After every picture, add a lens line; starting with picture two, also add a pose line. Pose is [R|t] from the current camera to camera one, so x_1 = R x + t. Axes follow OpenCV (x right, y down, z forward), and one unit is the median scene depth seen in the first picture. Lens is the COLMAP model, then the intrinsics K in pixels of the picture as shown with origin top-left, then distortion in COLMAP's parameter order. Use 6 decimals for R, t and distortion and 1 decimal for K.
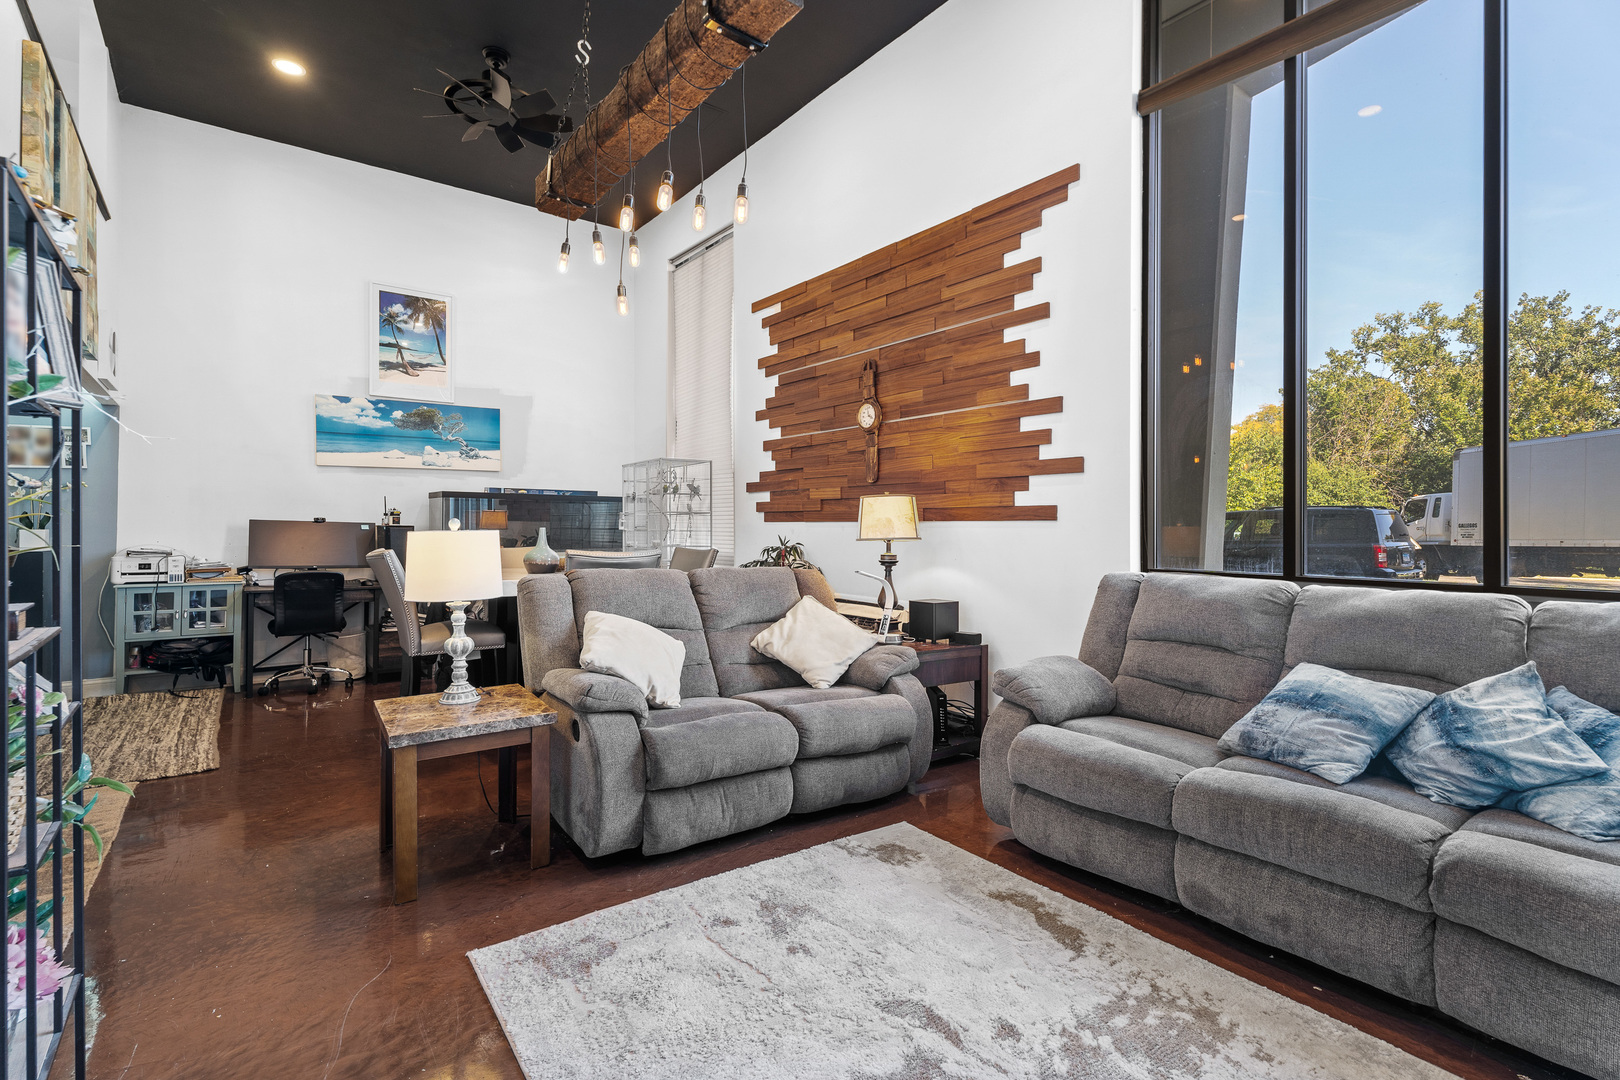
lens RADIAL K [[763.5, 0, 811.8], [0, 763.5, 533.0], [0, 0, 1]] dist [0.002490, -0.000387]
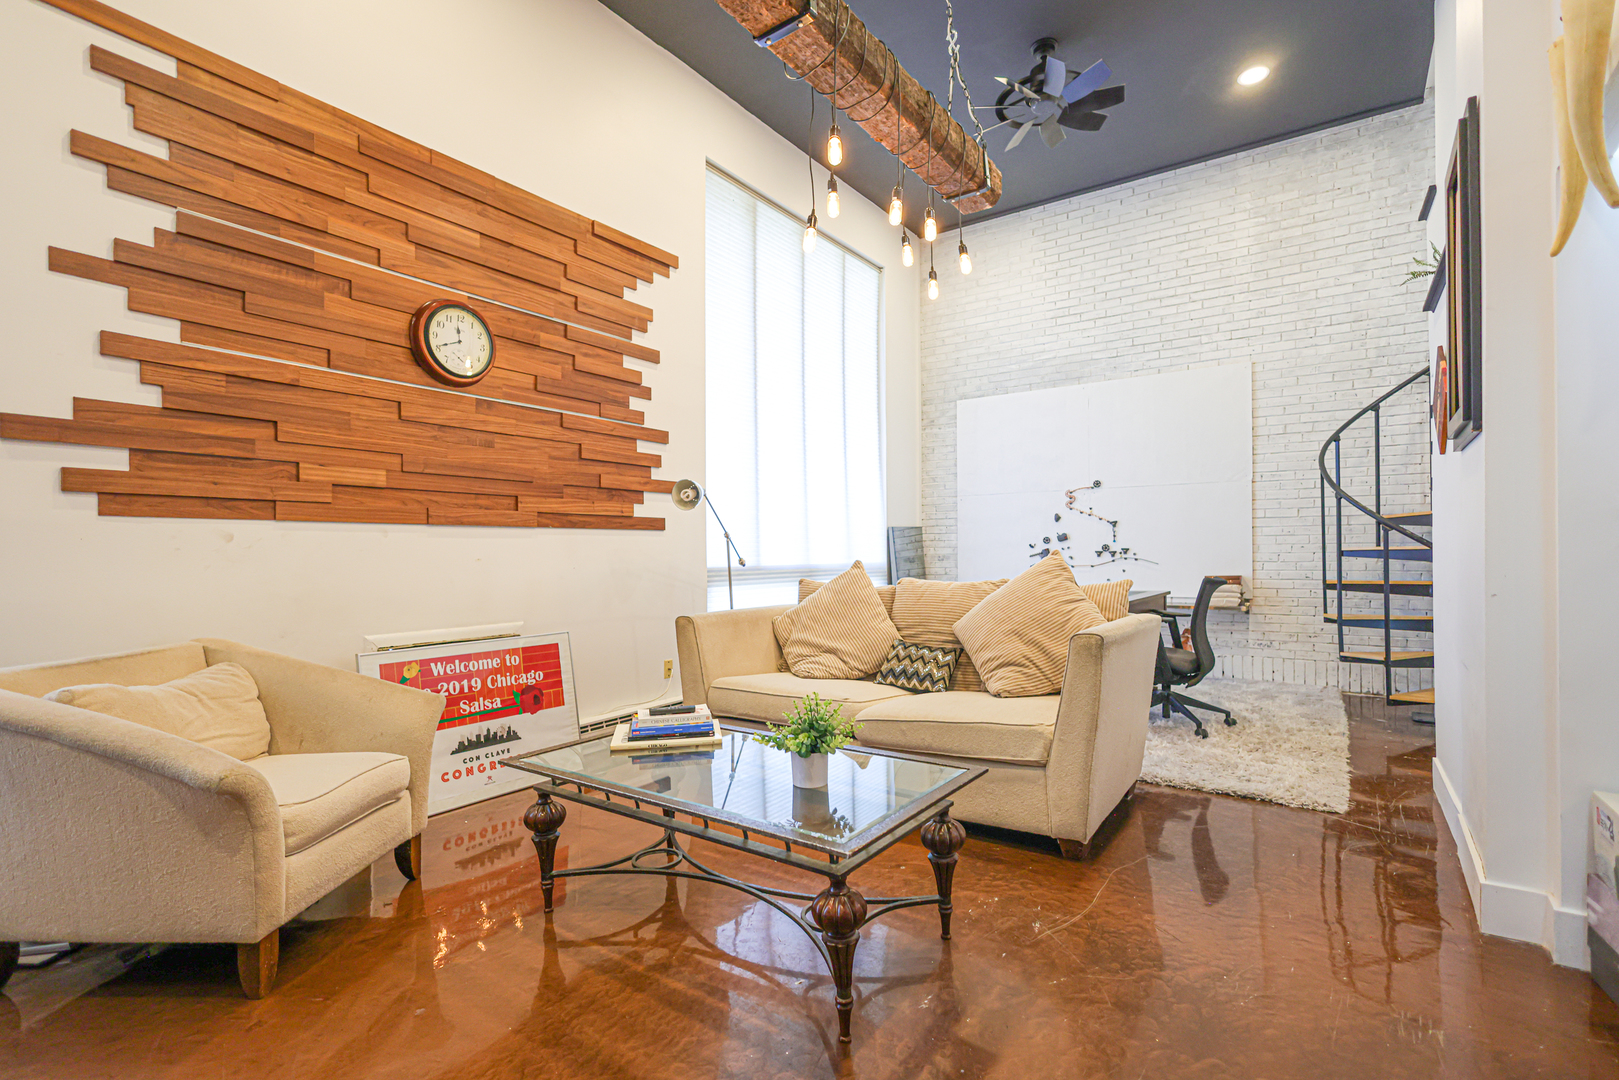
lens RADIAL K [[763.0, 0, 809.7], [0, 763.0, 543.4], [0, 0, 1]] dist [0.002490, -0.000387]
pose [[-0.310400, 0.002423, 0.950603, -0.616944], [0.007015, 0.999975, -0.000258, 0.004247], [-0.950580, 0.006588, -0.310409, 0.768357]]
